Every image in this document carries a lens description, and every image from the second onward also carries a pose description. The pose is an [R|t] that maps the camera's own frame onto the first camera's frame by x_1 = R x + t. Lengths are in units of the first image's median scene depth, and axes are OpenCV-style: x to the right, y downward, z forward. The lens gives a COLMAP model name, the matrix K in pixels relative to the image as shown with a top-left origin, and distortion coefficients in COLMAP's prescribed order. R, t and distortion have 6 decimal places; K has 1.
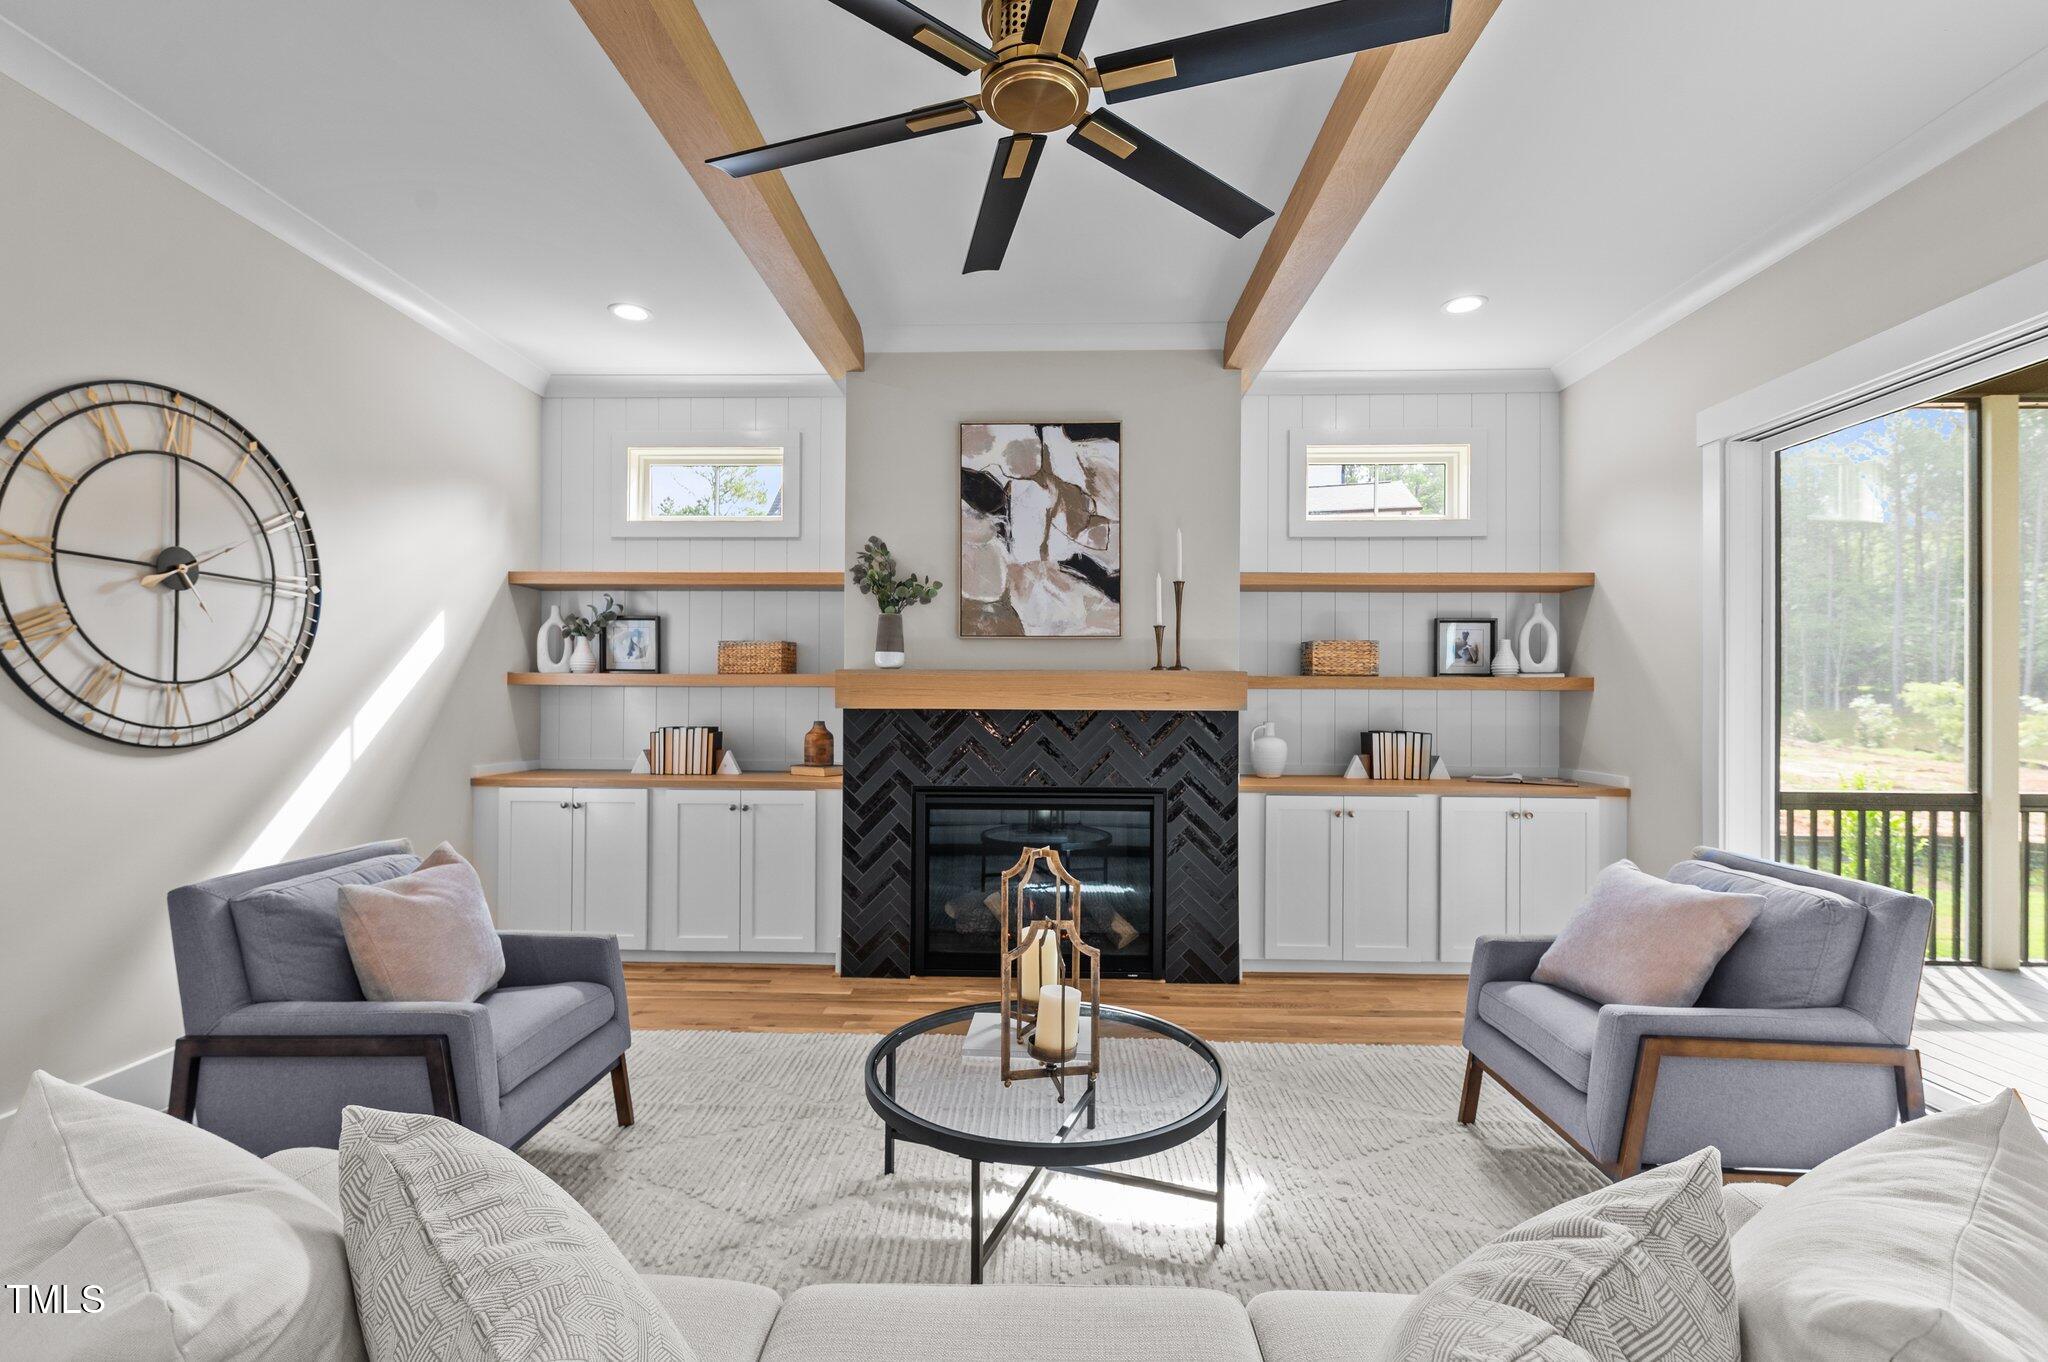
lens RADIAL K [[886.1, 0, 1027.6], [0, 886.1, 690.5], [0, 0, 1]] dist [-0.000185, -0.001384]
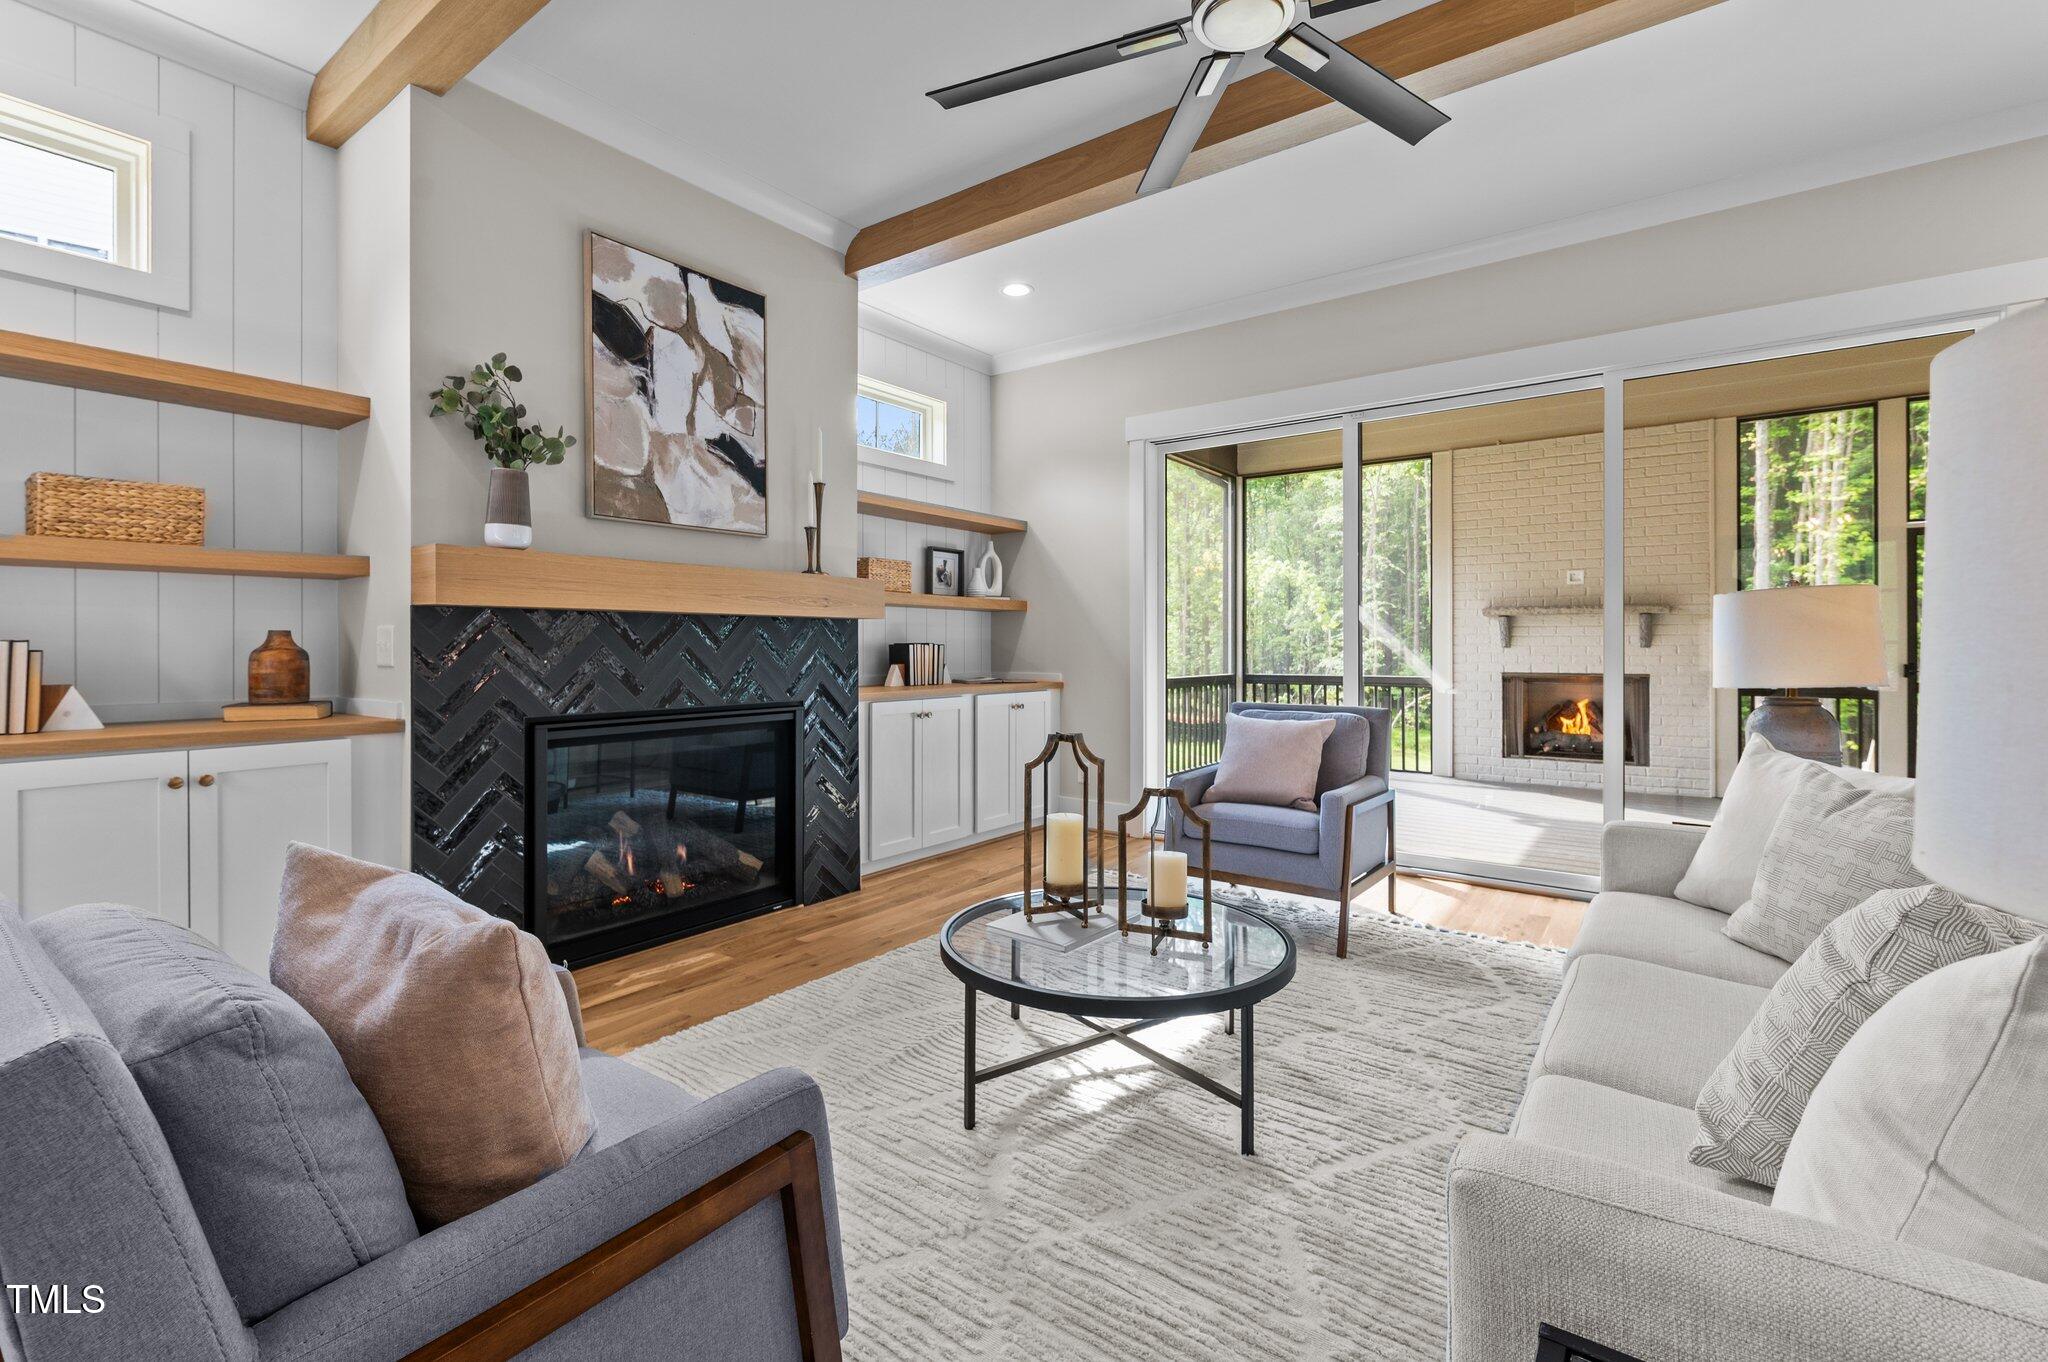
lens RADIAL K [[886.1, 0, 997.1], [0, 886.1, 644.7], [0, 0, 1]] dist [-0.000185, -0.001384]
pose [[0.588370, -0.005540, 0.808573, -0.483402], [-0.003703, 0.999948, 0.009546, 0.040713], [-0.808583, -0.008611, 0.588319, 0.277879]]
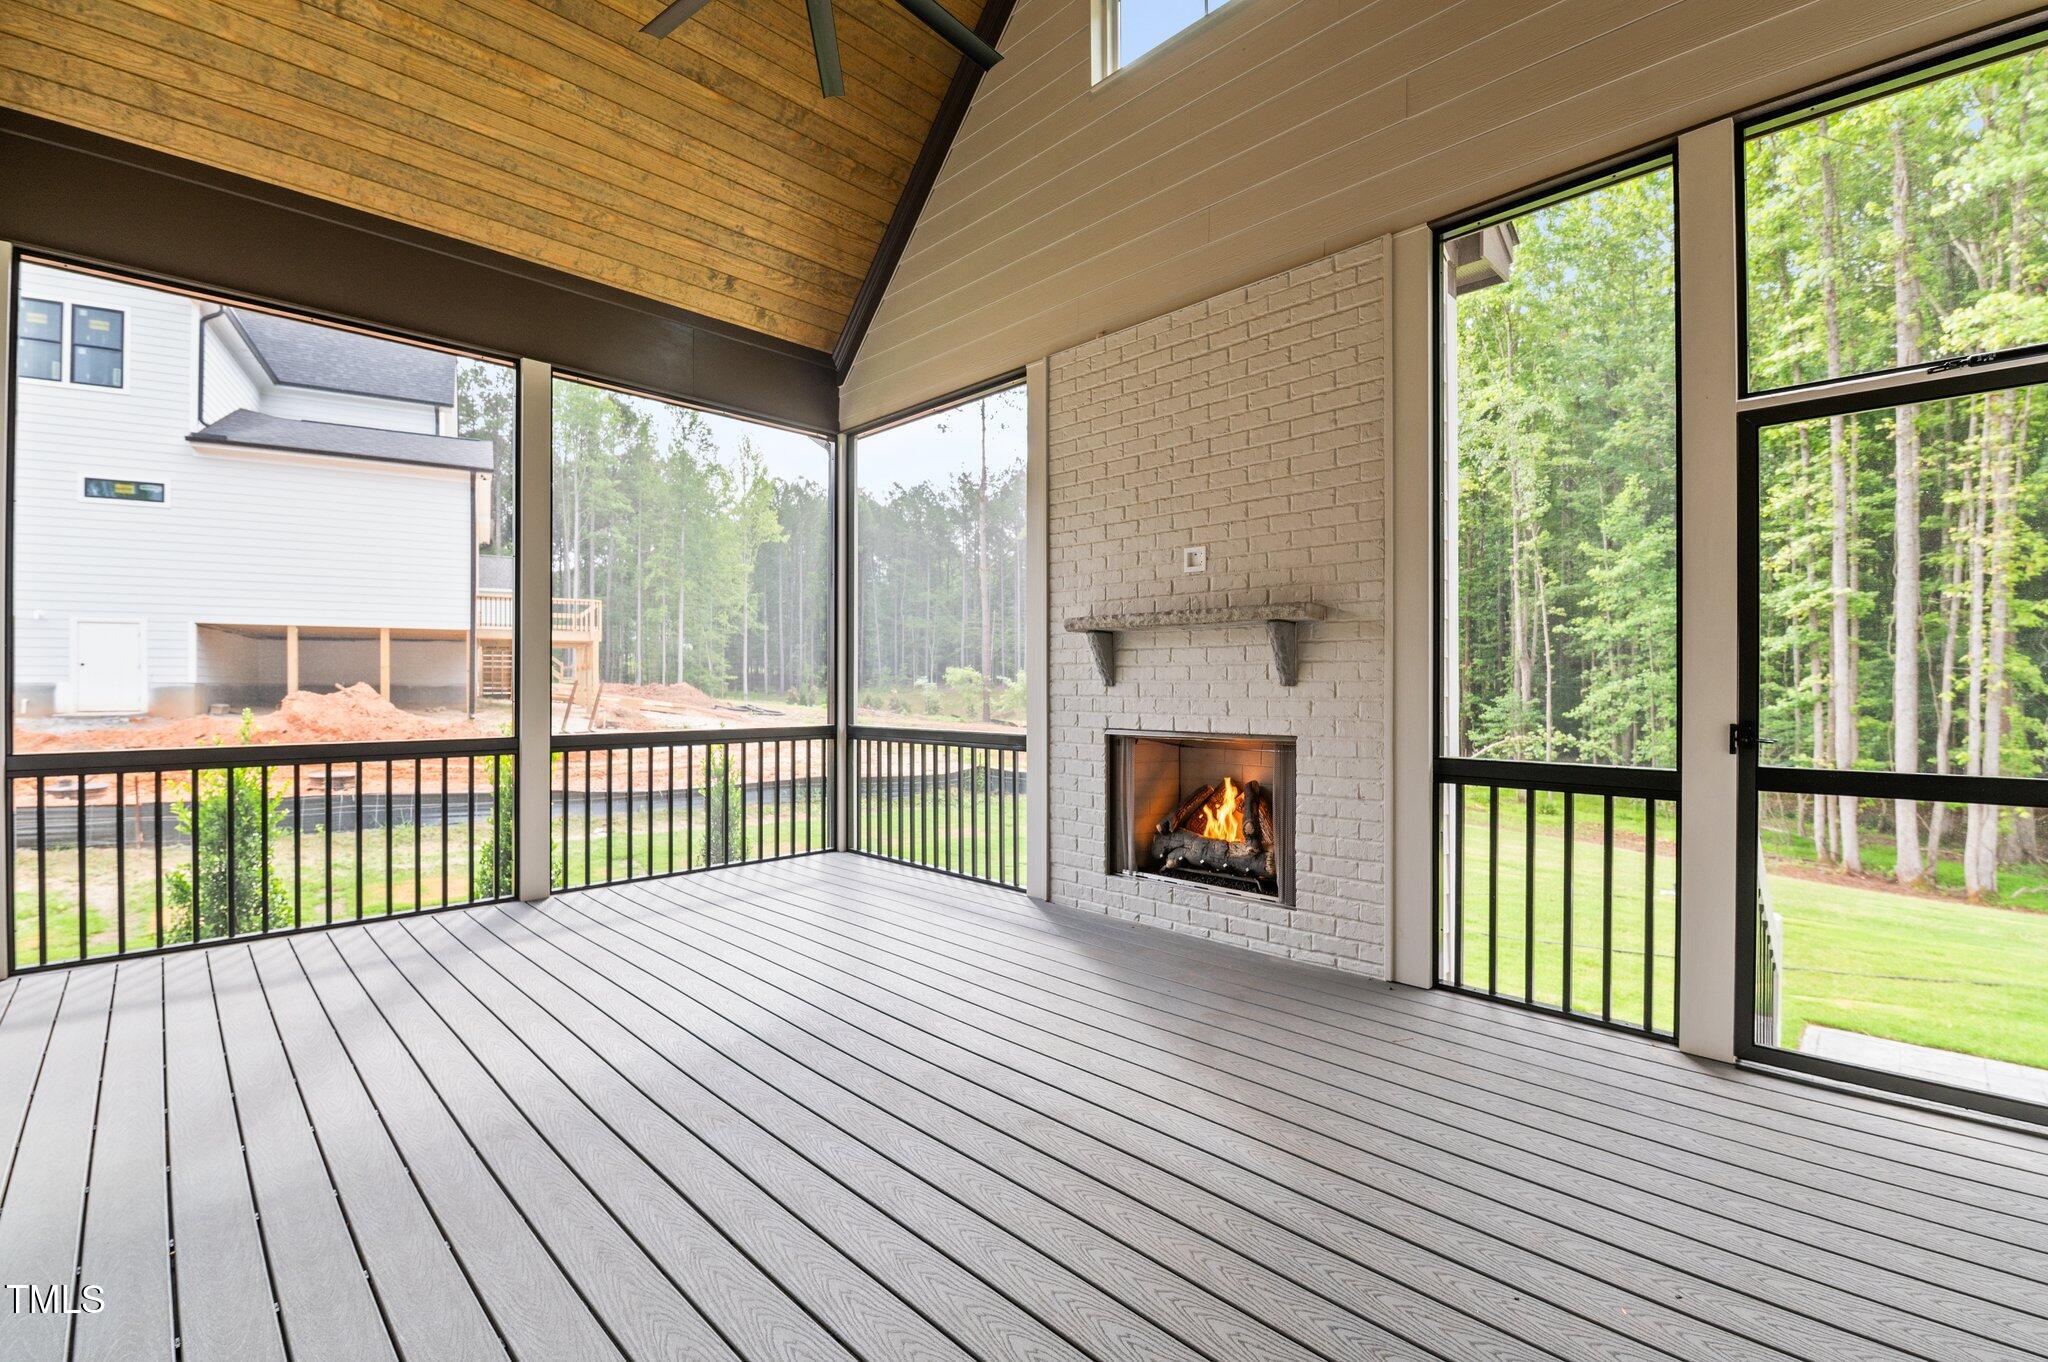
lens RADIAL K [[886.1, 0, 1019.4], [0, 886.1, 687.1], [0, 0, 1]] dist [-0.000185, -0.001384]
pose [[0.676468, -0.007370, 0.736435, 0.792208], [-0.003036, 0.999914, 0.012795, 0.048398], [-0.736466, -0.010892, 0.676387, -0.144221]]
